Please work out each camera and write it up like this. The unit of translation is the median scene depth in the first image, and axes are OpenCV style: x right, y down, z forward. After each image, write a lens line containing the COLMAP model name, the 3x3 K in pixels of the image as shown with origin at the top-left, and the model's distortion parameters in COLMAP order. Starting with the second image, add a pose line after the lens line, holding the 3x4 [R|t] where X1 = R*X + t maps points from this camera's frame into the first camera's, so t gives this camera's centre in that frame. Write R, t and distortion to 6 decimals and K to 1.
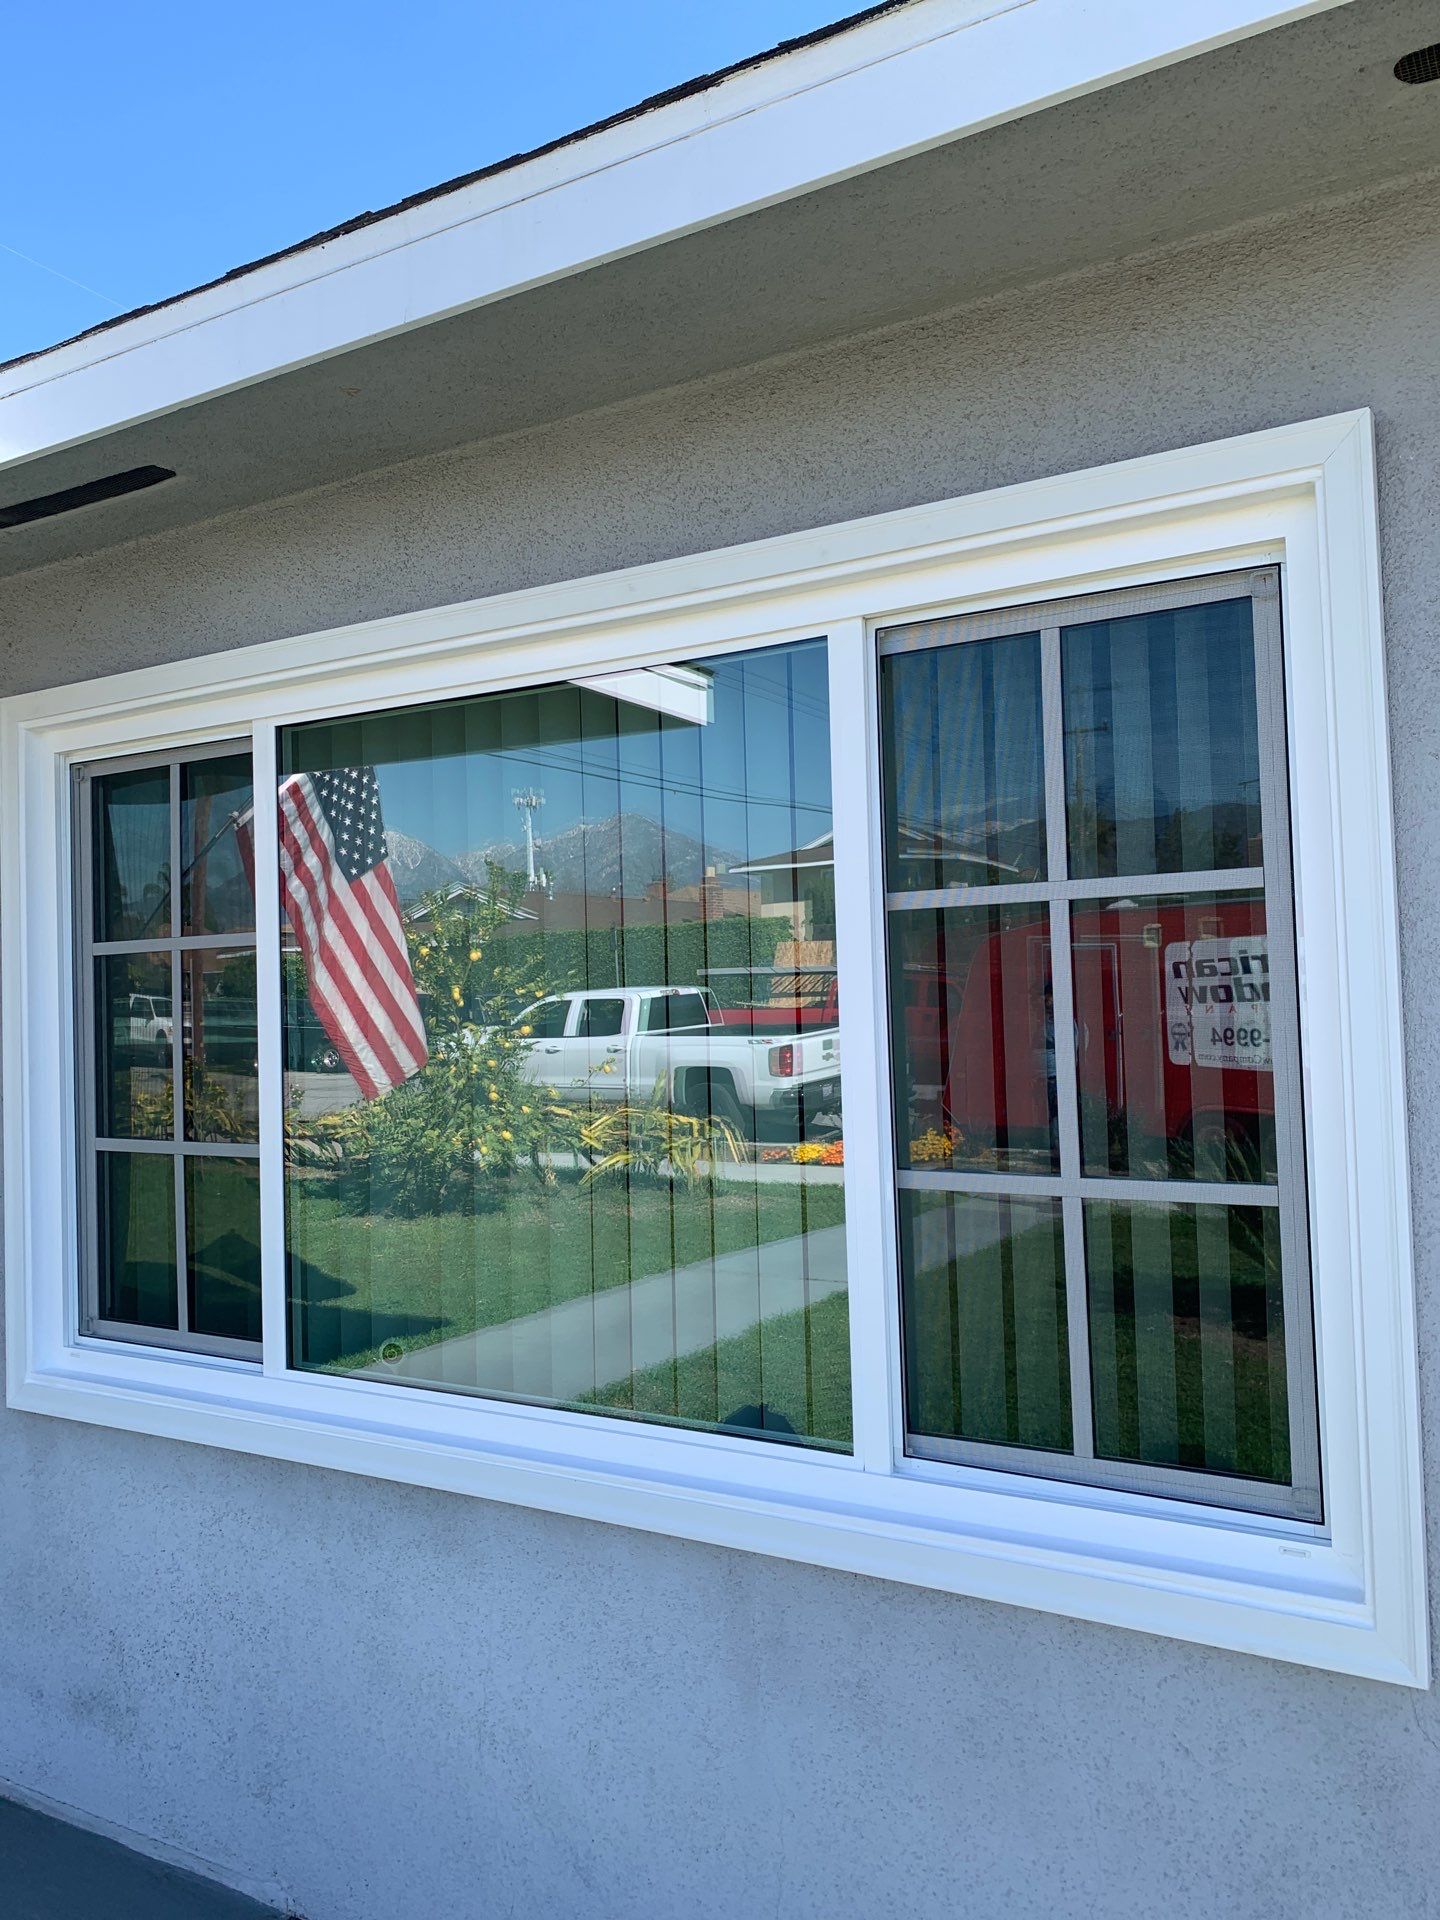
lens RADIAL K [[1484.7, 0, 744.5], [0, 1484.7, 932.5], [0, 0, 1]] dist [0.024636, -0.013228]
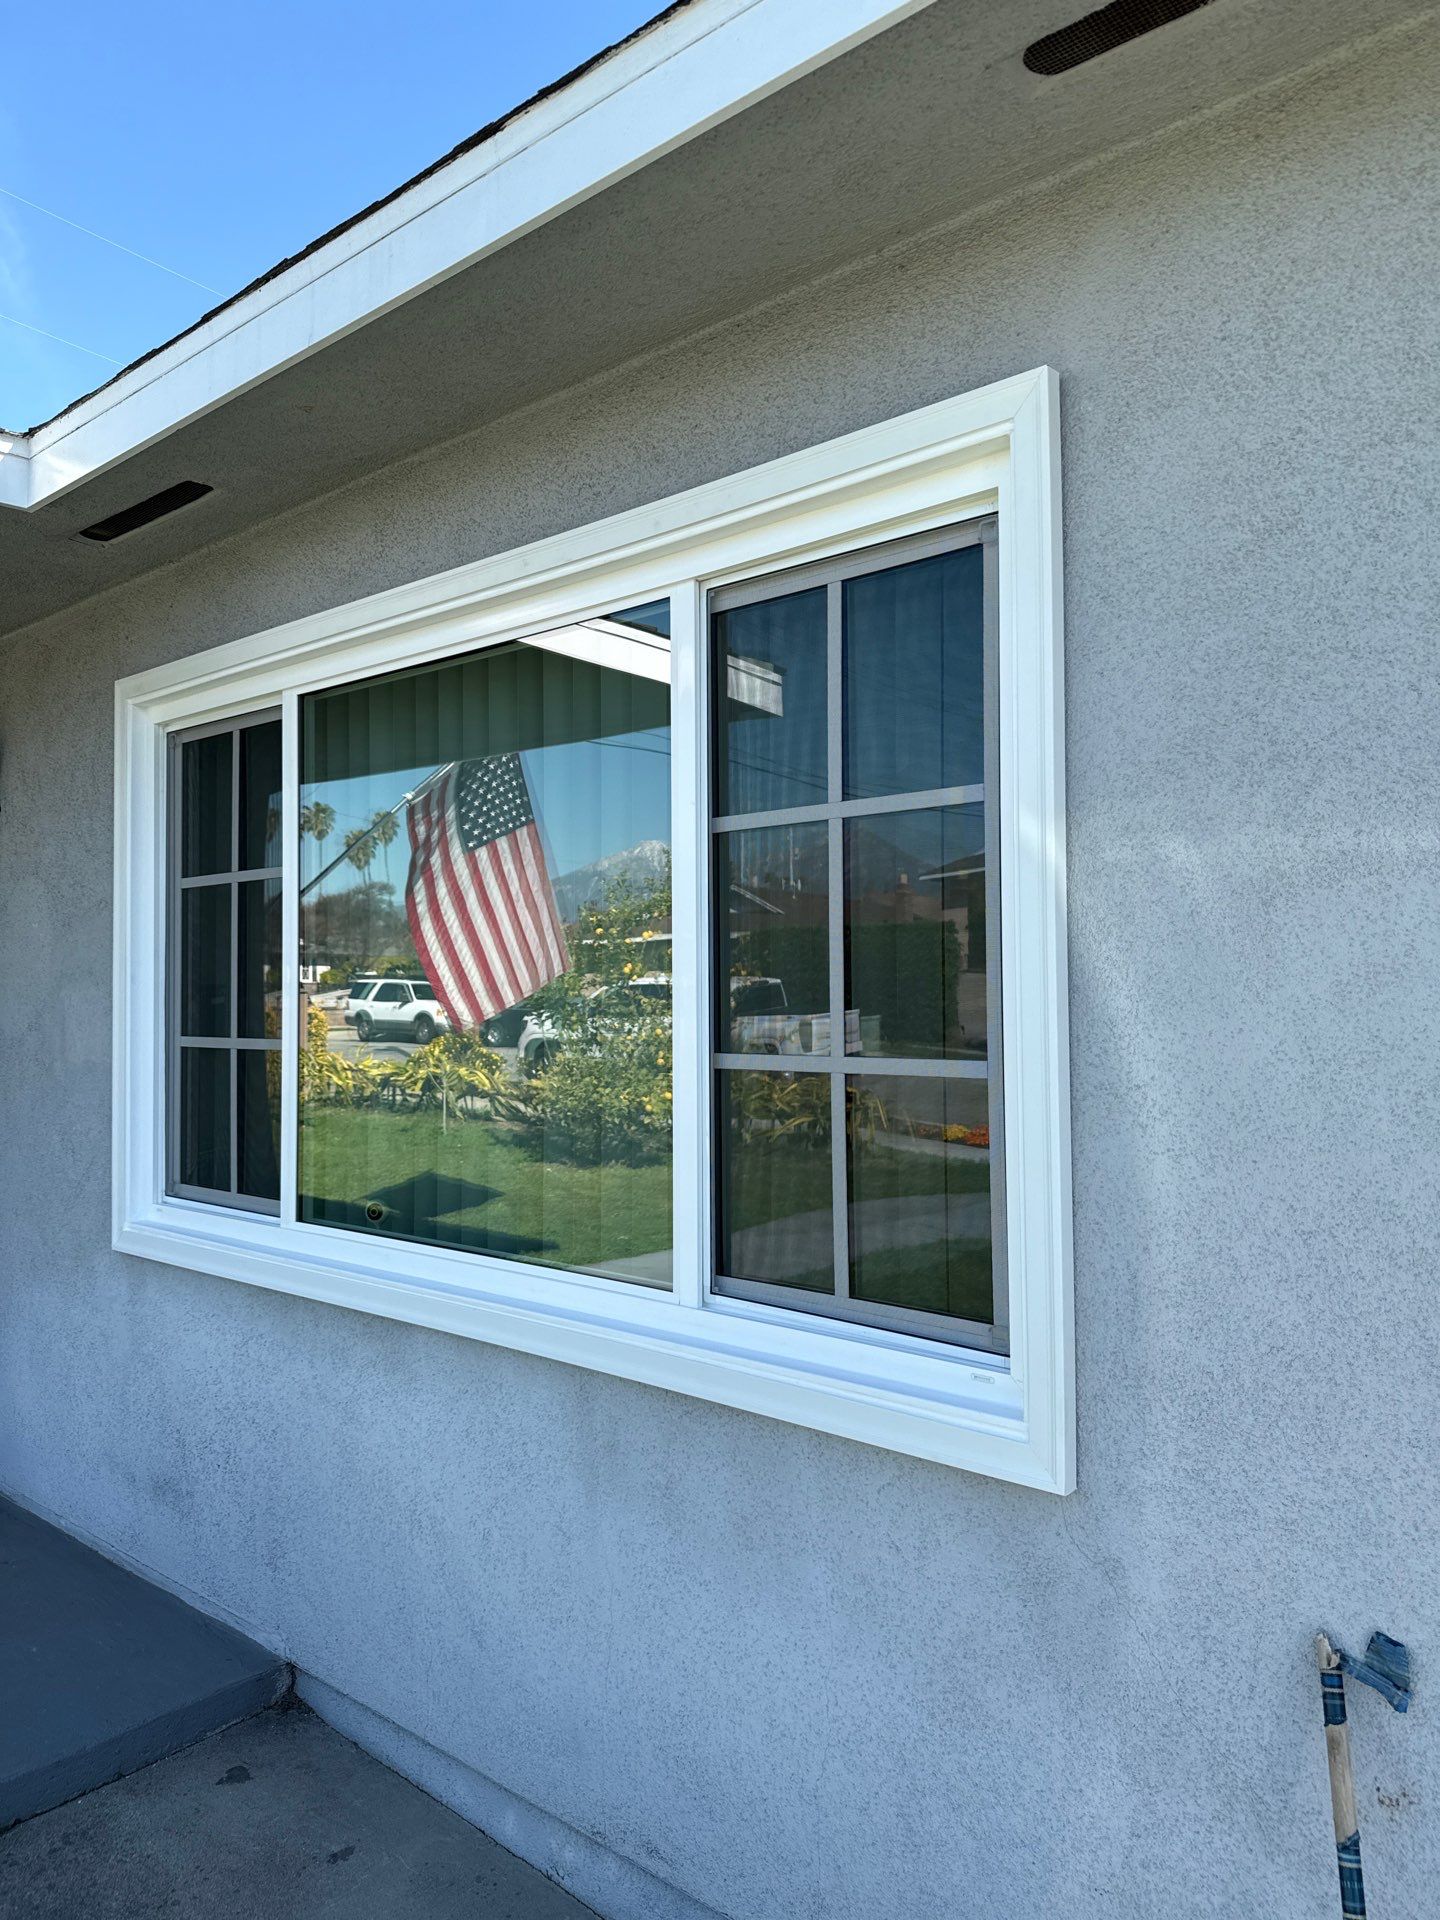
lens RADIAL K [[1391.6, 0, 713.9], [0, 1391.6, 955.8], [0, 0, 1]] dist [0.021681, -0.027075]
pose [[0.981830, 0.021717, -0.188518, 0.302545], [-0.020100, 0.999743, 0.010485, 0.070745], [0.188697, -0.006505, 0.982014, -0.070081]]
